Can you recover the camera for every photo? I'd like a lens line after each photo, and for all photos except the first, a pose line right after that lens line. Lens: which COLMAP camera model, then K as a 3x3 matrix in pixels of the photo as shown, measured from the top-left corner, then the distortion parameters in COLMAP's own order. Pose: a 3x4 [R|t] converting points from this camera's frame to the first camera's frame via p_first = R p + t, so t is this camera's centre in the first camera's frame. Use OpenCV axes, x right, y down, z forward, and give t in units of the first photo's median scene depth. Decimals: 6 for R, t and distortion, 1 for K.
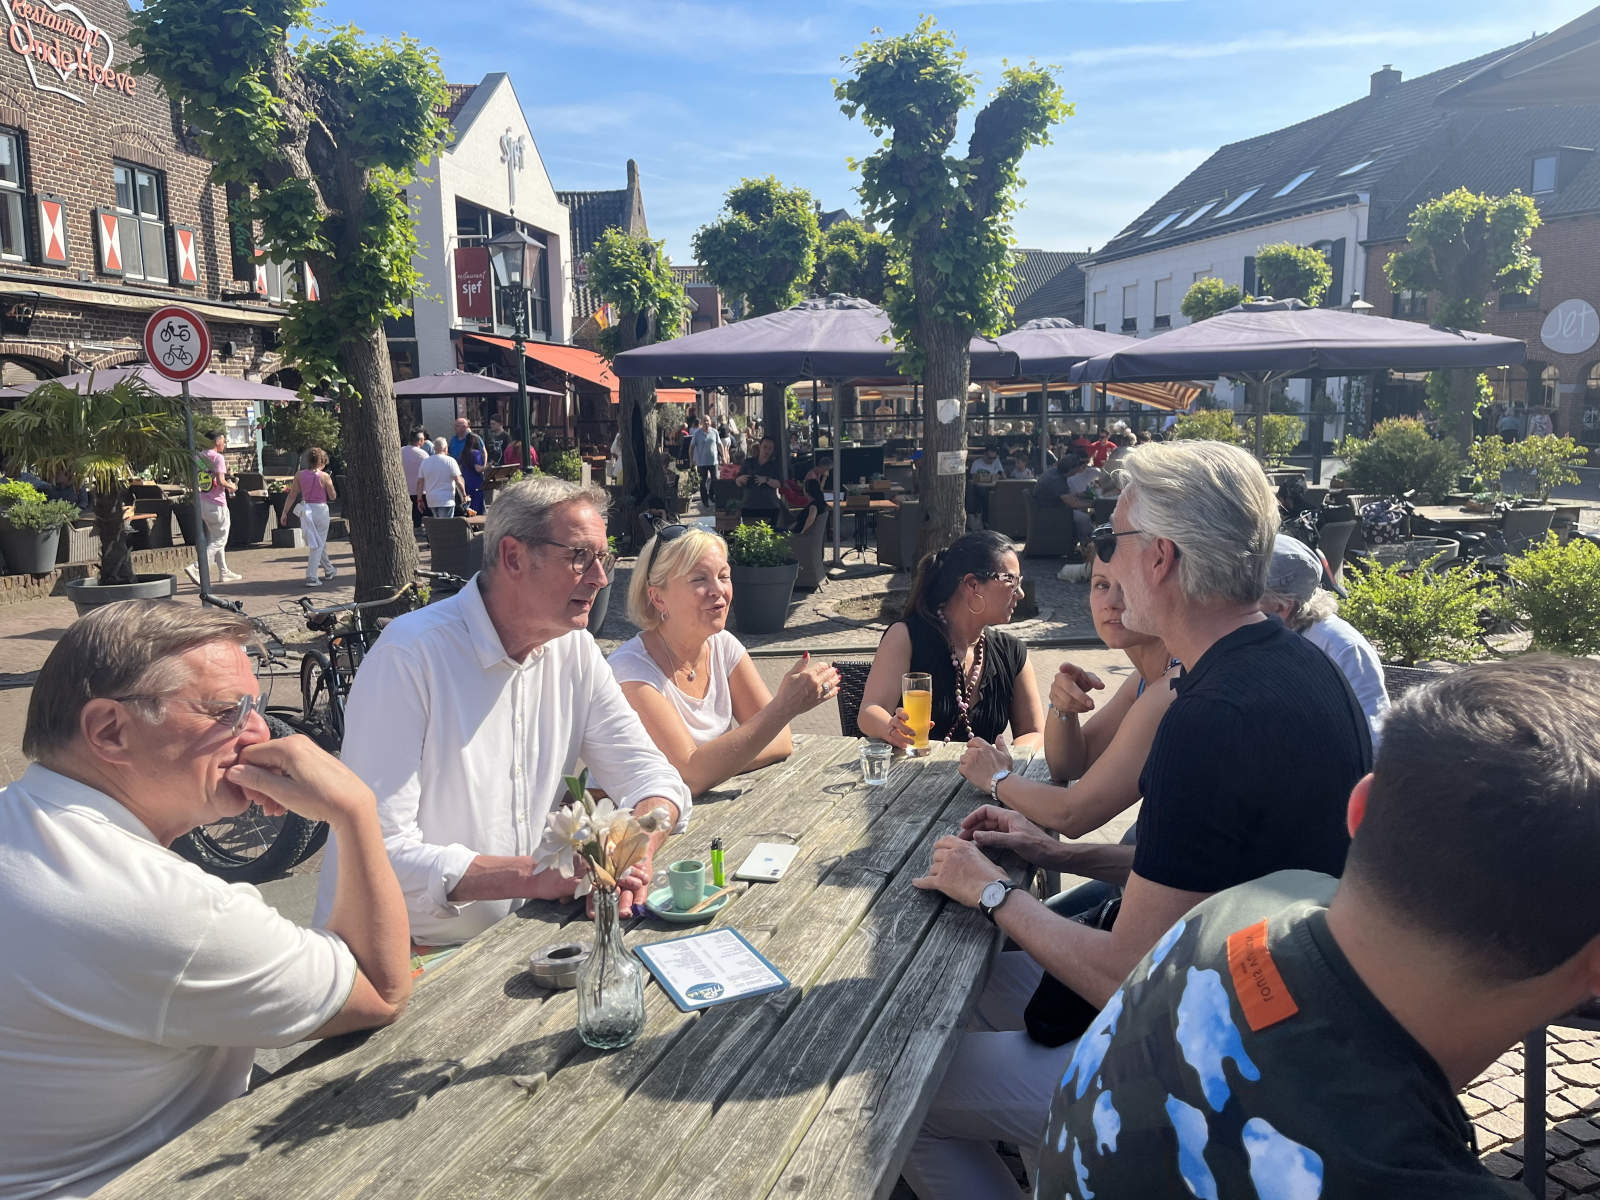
lens RADIAL K [[1223.1, 0, 793.4], [0, 1223.1, 586.8], [0, 0, 1]] dist [0.055262, -0.083367]
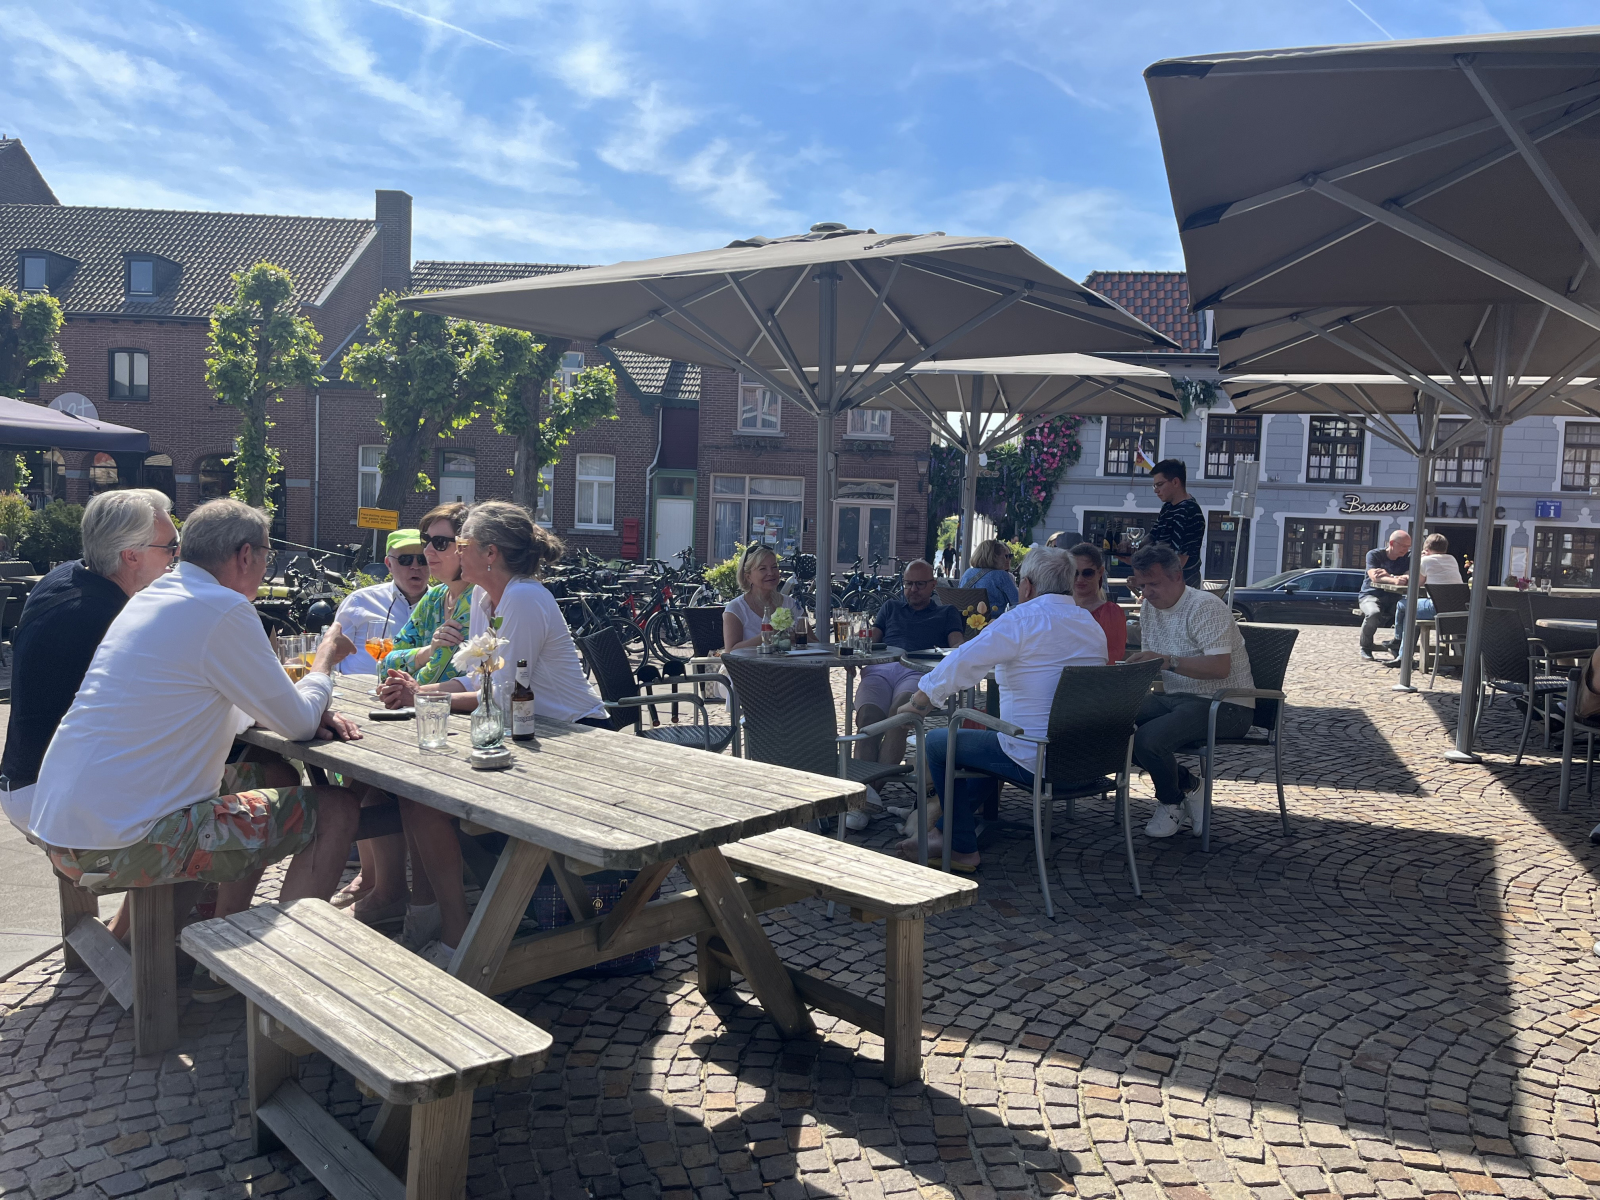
lens RADIAL K [[1223.1, 0, 810.2], [0, 1223.1, 605.4], [0, 0, 1]] dist [0.055262, -0.083367]
pose [[0.402412, -0.042747, 0.914460, -0.223624], [0.093755, 0.995581, 0.005282, 0.019573], [-0.910645, 0.083610, 0.404642, -0.049179]]
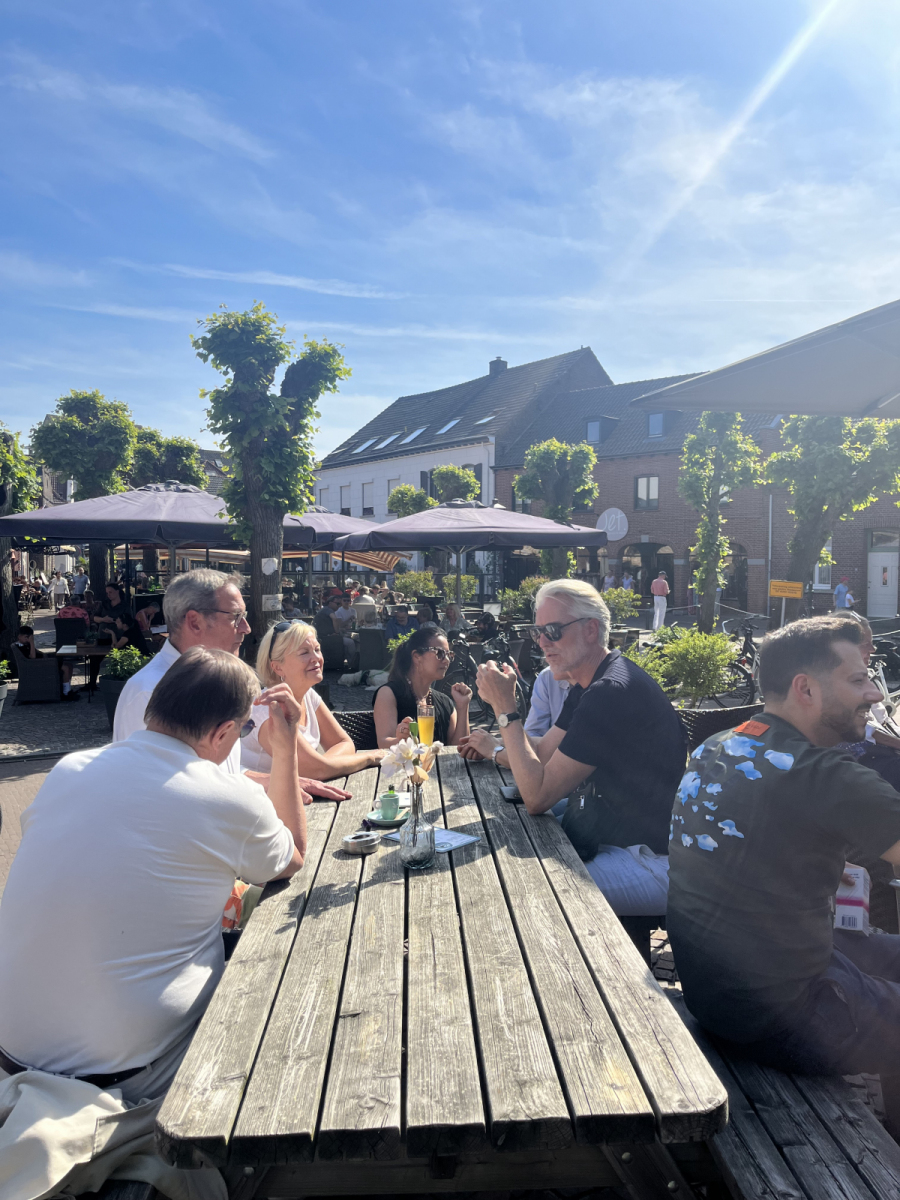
lens RADIAL K [[917.3, 0, 454.4], [0, 917.3, 599.6], [0, 0, 1]] dist [0.055262, -0.083367]
pose [[0.919913, 0.002060, 0.392118, -0.079804], [0.042171, 0.993667, -0.104154, 0.013017], [-0.389849, 0.112349, 0.914000, -0.045882]]
